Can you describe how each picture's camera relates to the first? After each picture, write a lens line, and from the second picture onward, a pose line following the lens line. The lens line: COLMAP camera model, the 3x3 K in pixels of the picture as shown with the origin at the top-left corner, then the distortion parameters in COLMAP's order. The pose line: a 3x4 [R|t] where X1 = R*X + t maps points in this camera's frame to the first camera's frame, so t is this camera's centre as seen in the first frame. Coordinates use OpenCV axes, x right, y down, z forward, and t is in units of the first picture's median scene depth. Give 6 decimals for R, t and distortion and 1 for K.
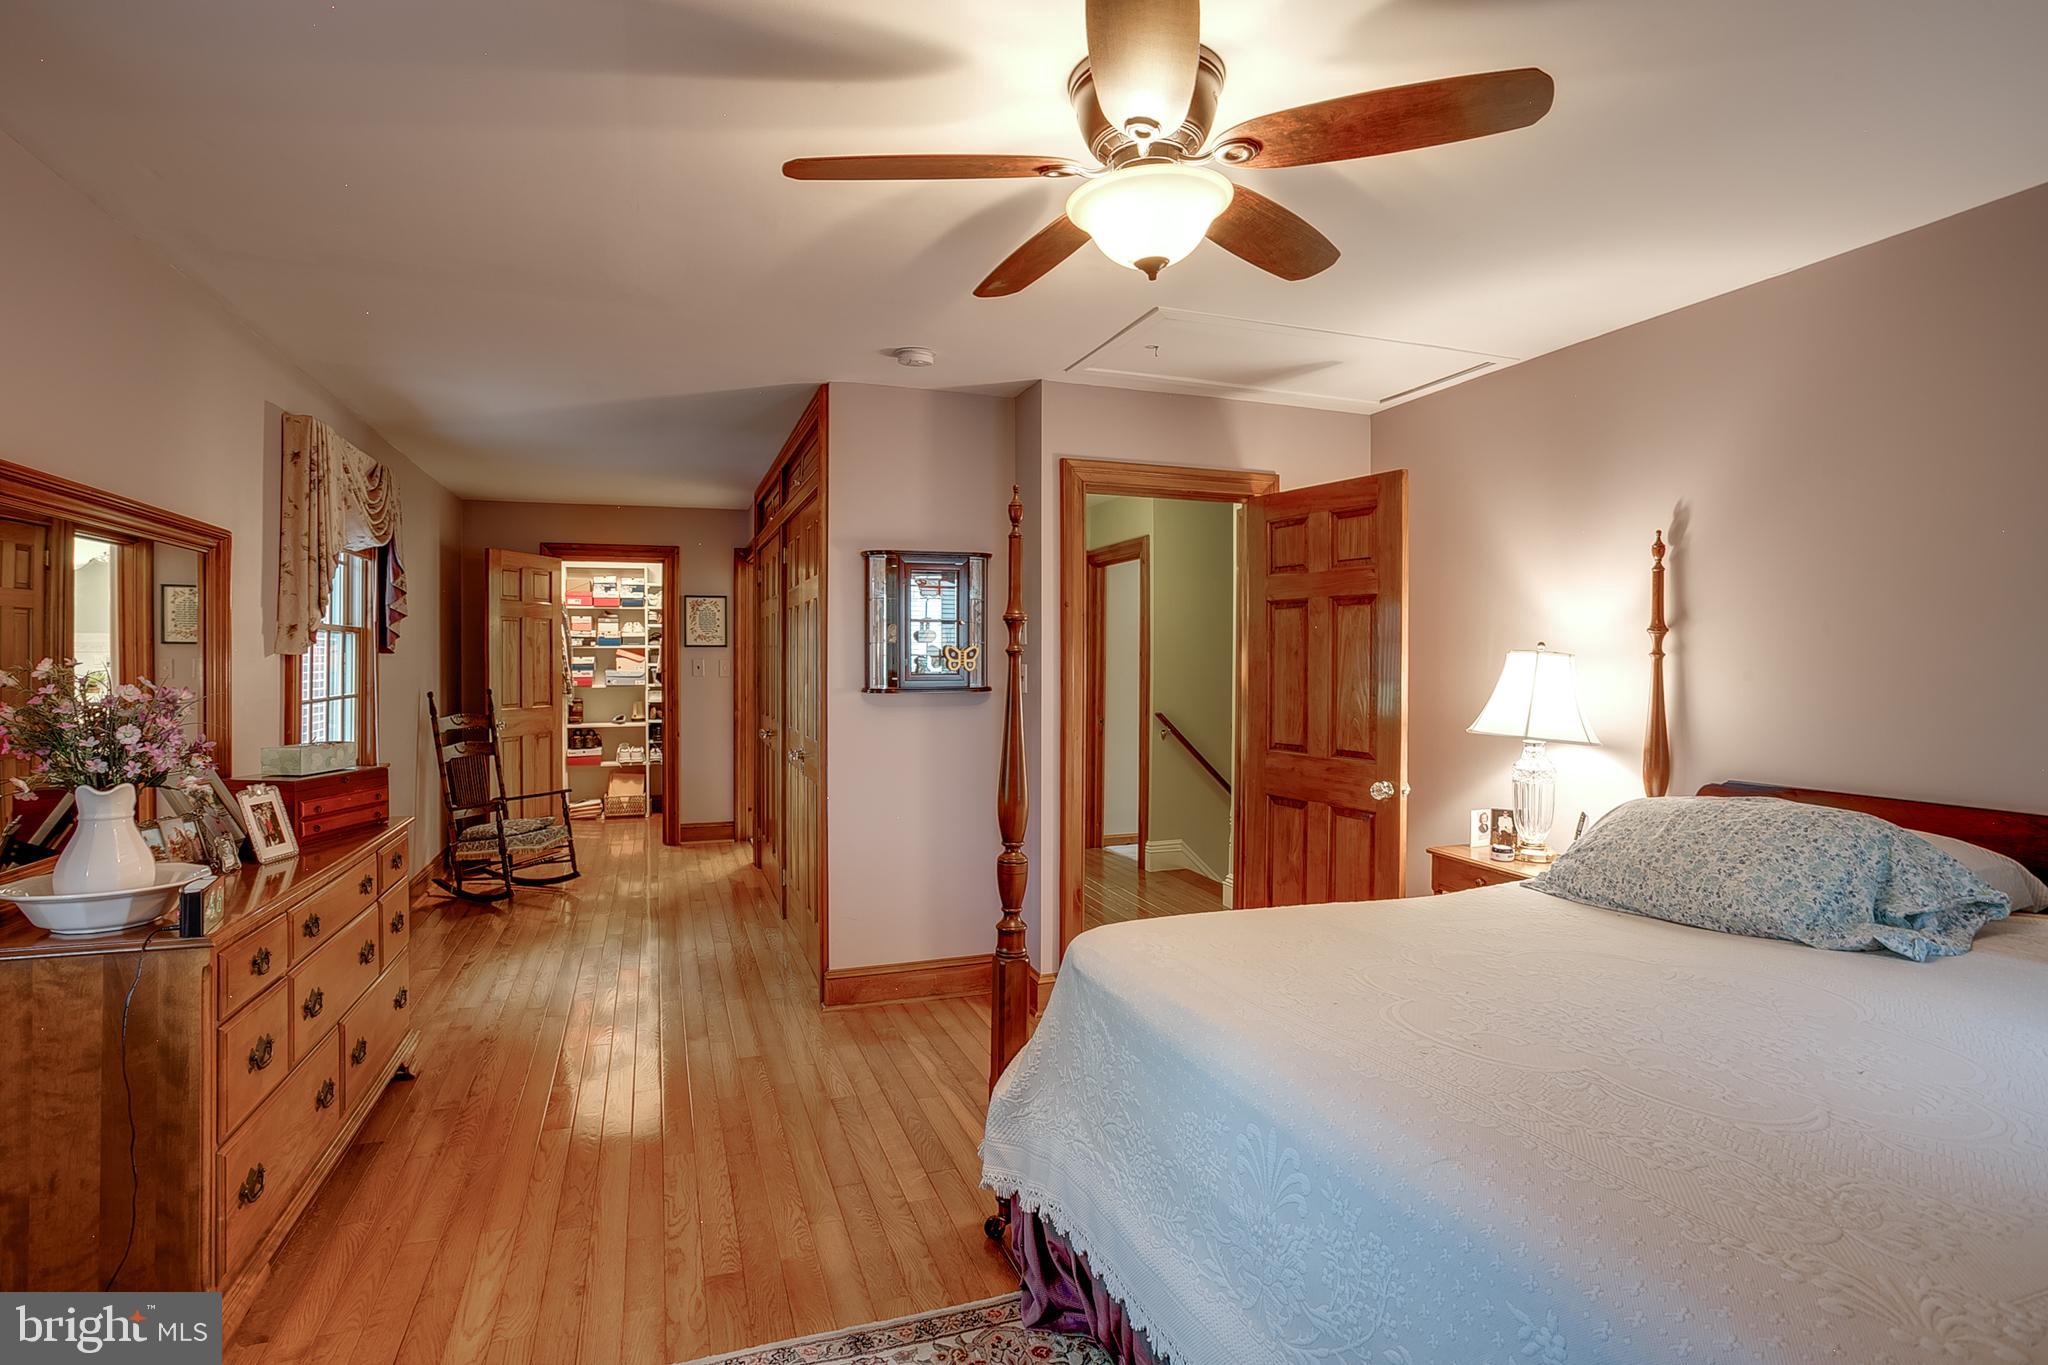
lens RADIAL K [[964.3, 0, 986.7], [0, 964.3, 667.9], [0, 0, 1]] dist [-0.073391, 0.029541]
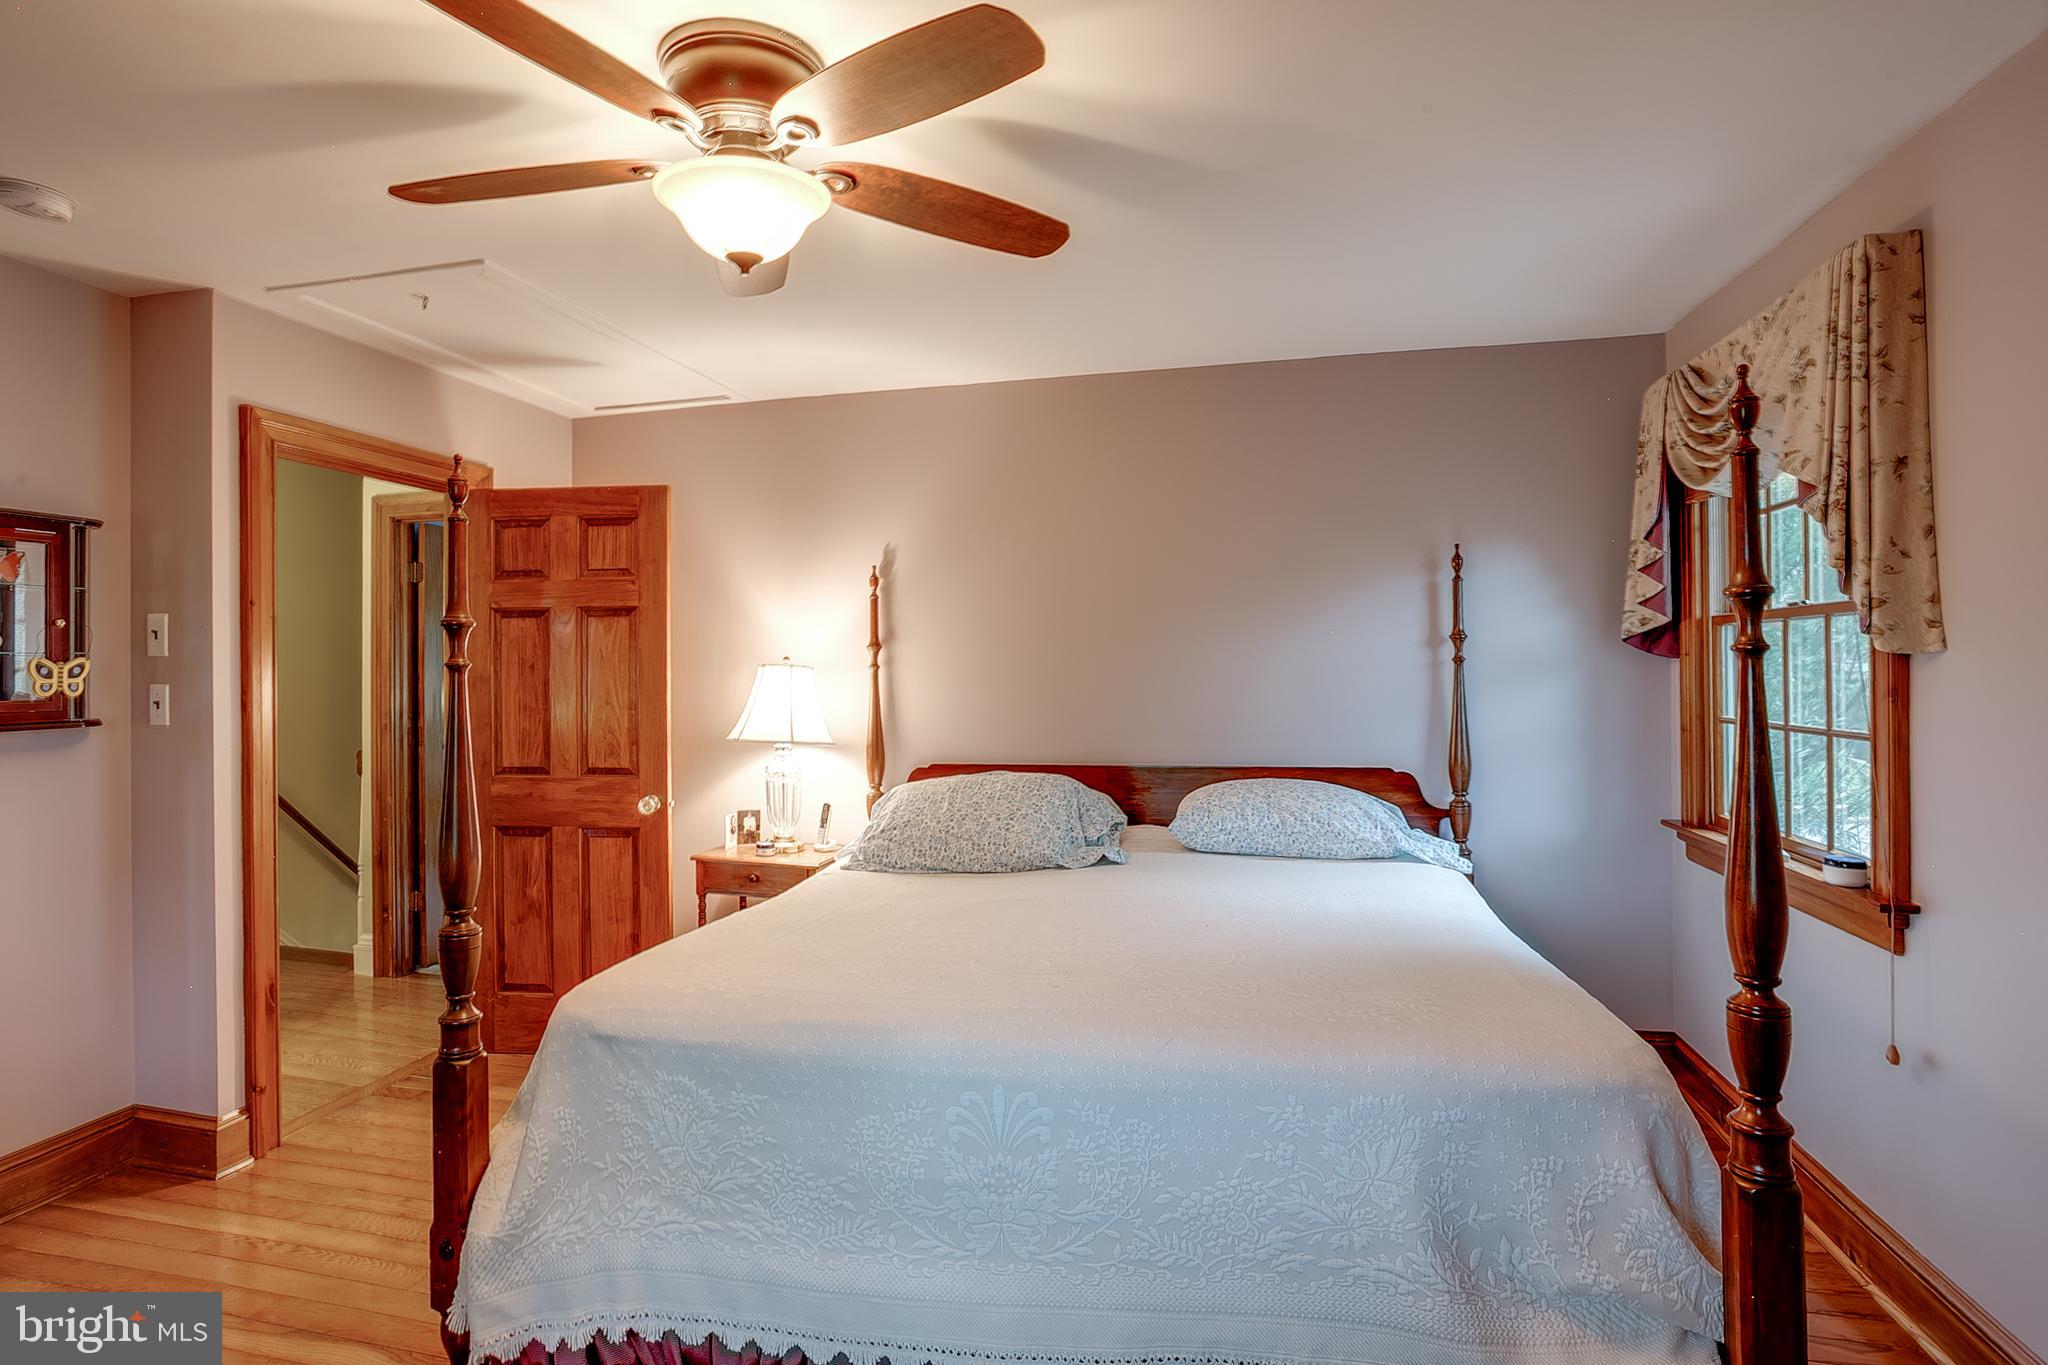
lens RADIAL K [[996.0, 0, 1020.0], [0, 996.0, 666.4], [0, 0, 1]] dist [-0.074524, 0.032560]
pose [[0.548834, -0.003196, 0.835925, -0.228068], [0.016226, 0.999845, -0.006830, -0.002338], [-0.835774, 0.017312, 0.548801, 0.108905]]
